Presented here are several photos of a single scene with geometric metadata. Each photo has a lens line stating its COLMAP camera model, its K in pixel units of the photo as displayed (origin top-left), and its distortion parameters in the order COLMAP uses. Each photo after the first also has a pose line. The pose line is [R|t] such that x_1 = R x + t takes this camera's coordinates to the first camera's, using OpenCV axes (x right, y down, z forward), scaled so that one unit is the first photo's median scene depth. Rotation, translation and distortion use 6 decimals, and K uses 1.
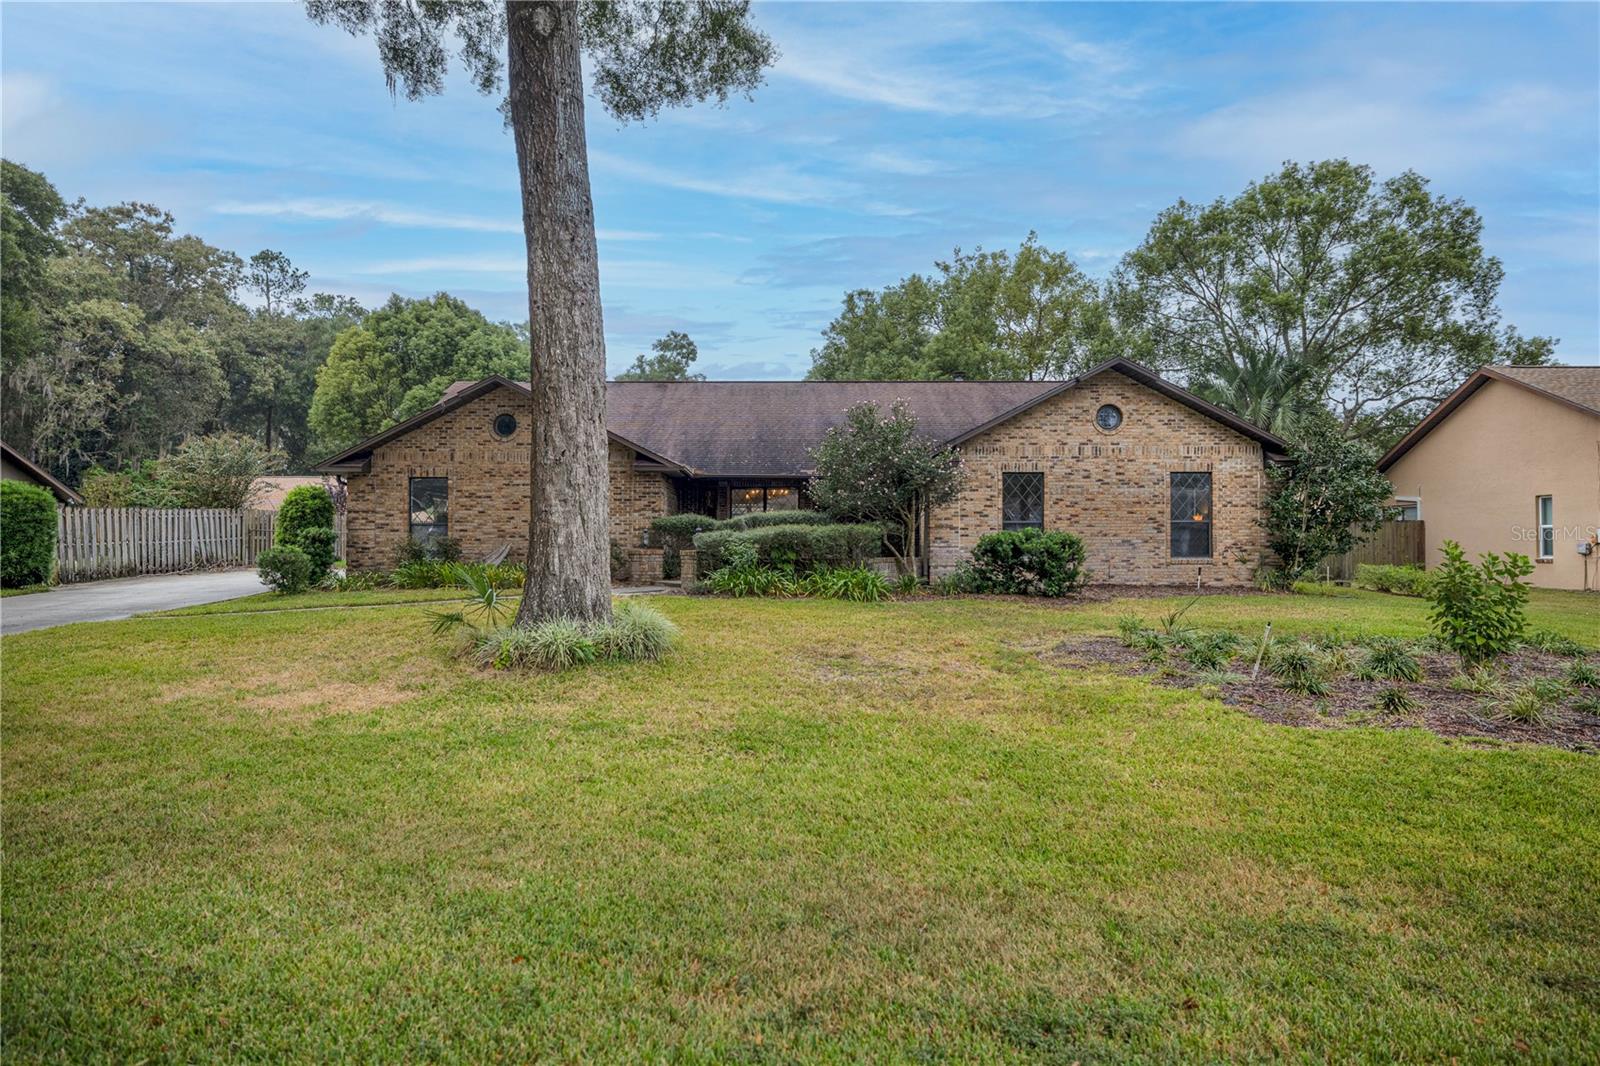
lens RADIAL K [[1020.8, 0, 801.8], [0, 1020.8, 540.8], [0, 0, 1]] dist [0.001836, 0.003378]
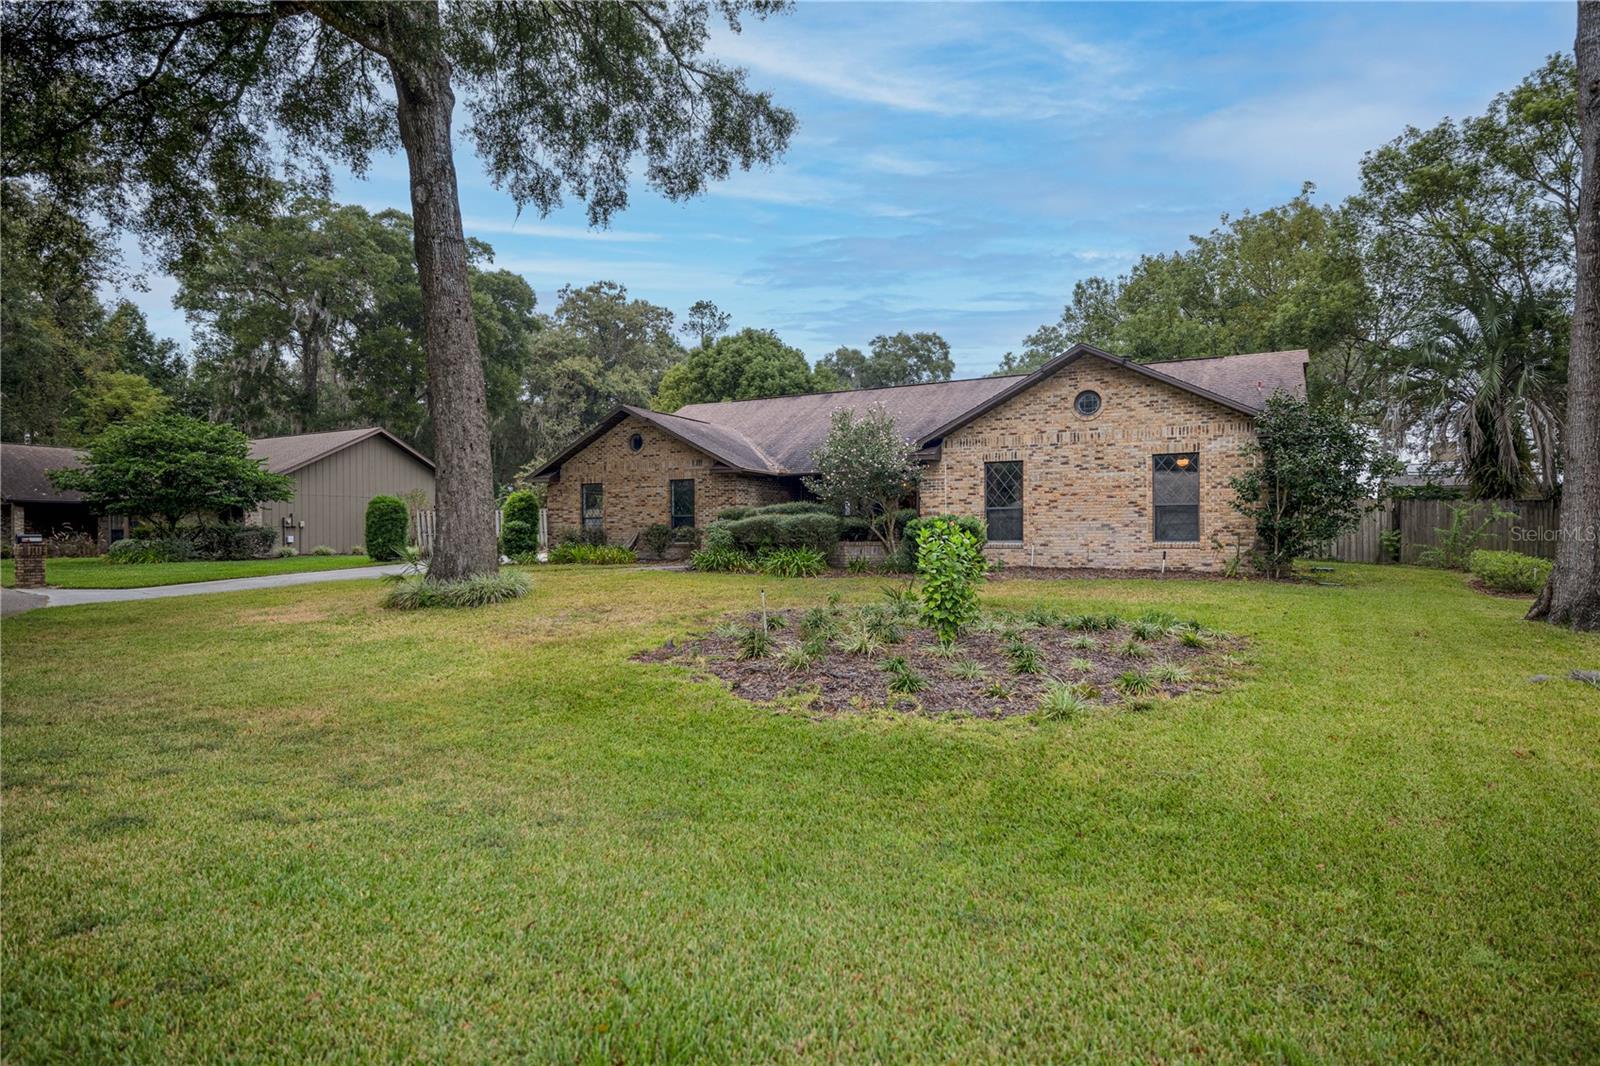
lens RADIAL K [[1020.8, 0, 808.4], [0, 1020.8, 535.6], [0, 0, 1]] dist [0.001836, 0.003378]
pose [[0.850134, -0.004330, -0.526549, 0.597203], [0.006908, 0.999972, 0.002929, 0.005386], [0.526521, -0.006127, 0.850140, -0.007552]]
